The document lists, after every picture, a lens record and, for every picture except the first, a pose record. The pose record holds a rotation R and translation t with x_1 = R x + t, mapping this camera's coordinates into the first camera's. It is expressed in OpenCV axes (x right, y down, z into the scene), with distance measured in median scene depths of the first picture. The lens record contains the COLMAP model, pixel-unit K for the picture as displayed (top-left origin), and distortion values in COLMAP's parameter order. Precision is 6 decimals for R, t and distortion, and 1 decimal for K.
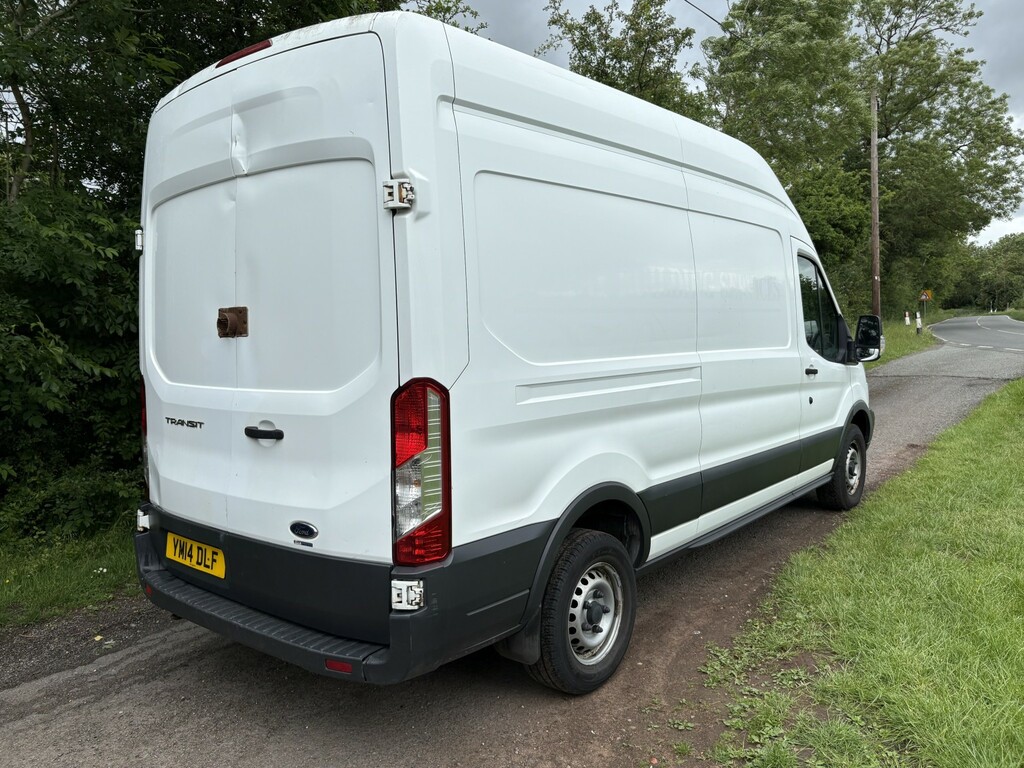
lens RADIAL K [[786.6, 0, 515.2], [0, 786.6, 388.3], [0, 0, 1]] dist [0.014537, -0.007264]
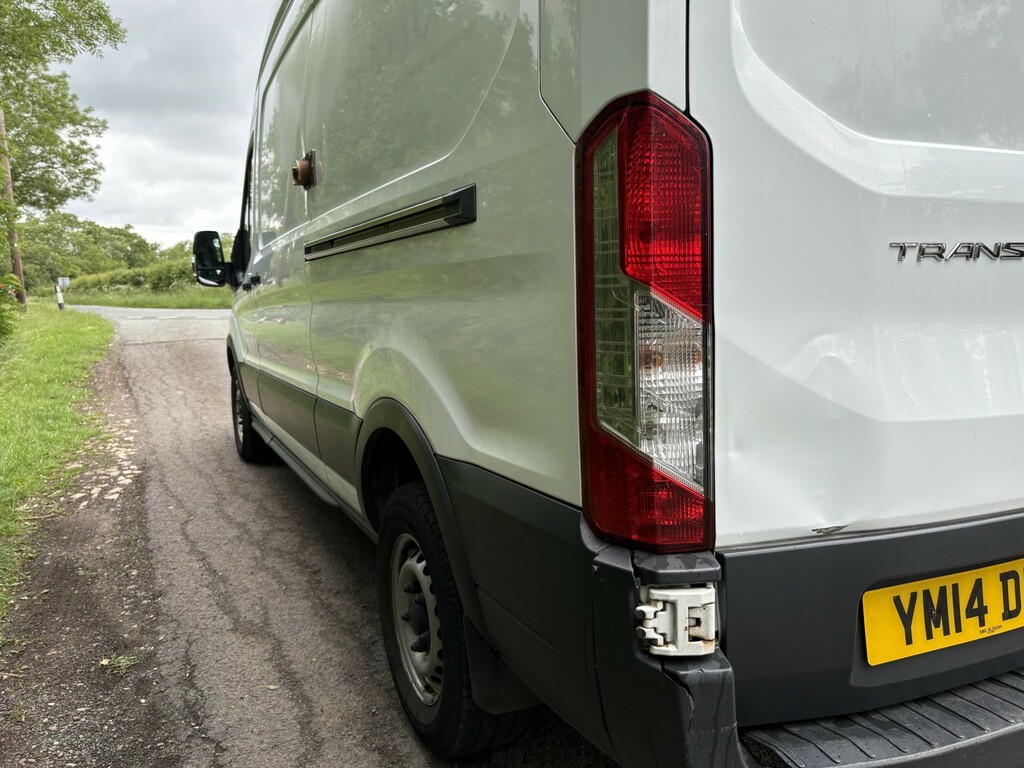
lens RADIAL K [[796.7, 0, 505.2], [0, 796.7, 392.1], [0, 0, 1]] dist [0.041754, -0.041980]
pose [[0.437483, -0.097219, 0.893956, -0.818956], [0.085703, 0.994121, 0.066170, 0.062597], [-0.895133, 0.047666, 0.443243, 0.998054]]
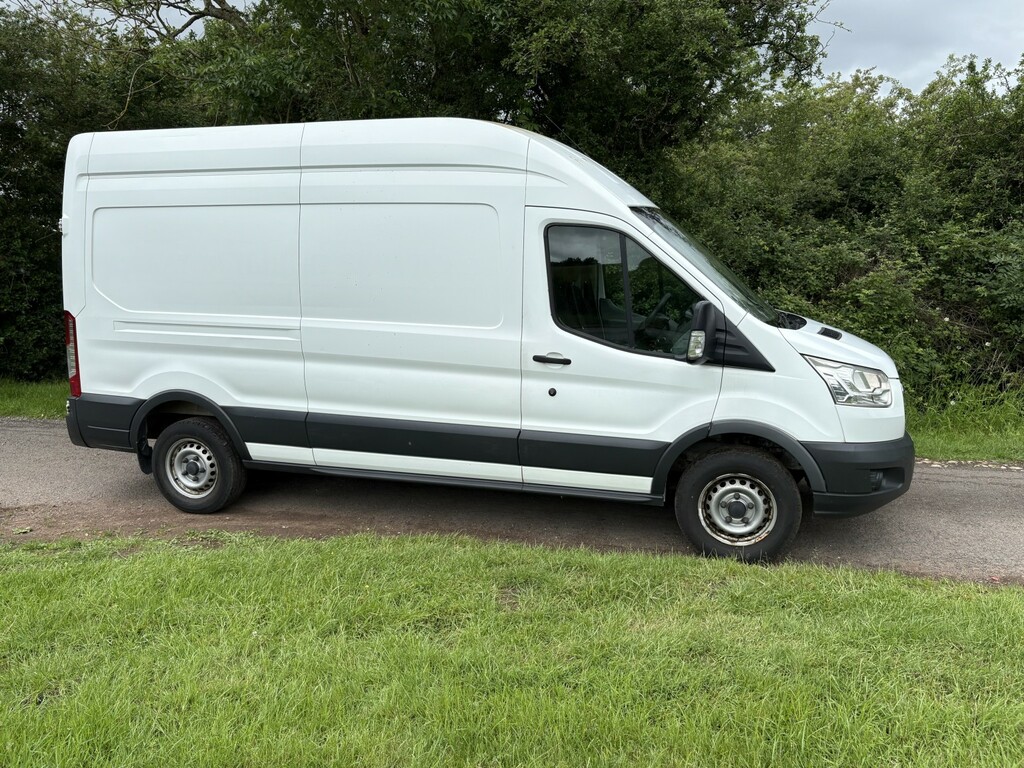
lens RADIAL K [[767.9, 0, 512.0], [0, 767.9, 384.0], [0, 0, 1]] dist [0.019196, -0.005703]
pose [[0.398230, 0.171846, -0.901045, 1.740500], [-0.091876, 0.984828, 0.147219, -0.179509], [0.912673, 0.024157, 0.407977, 0.937669]]
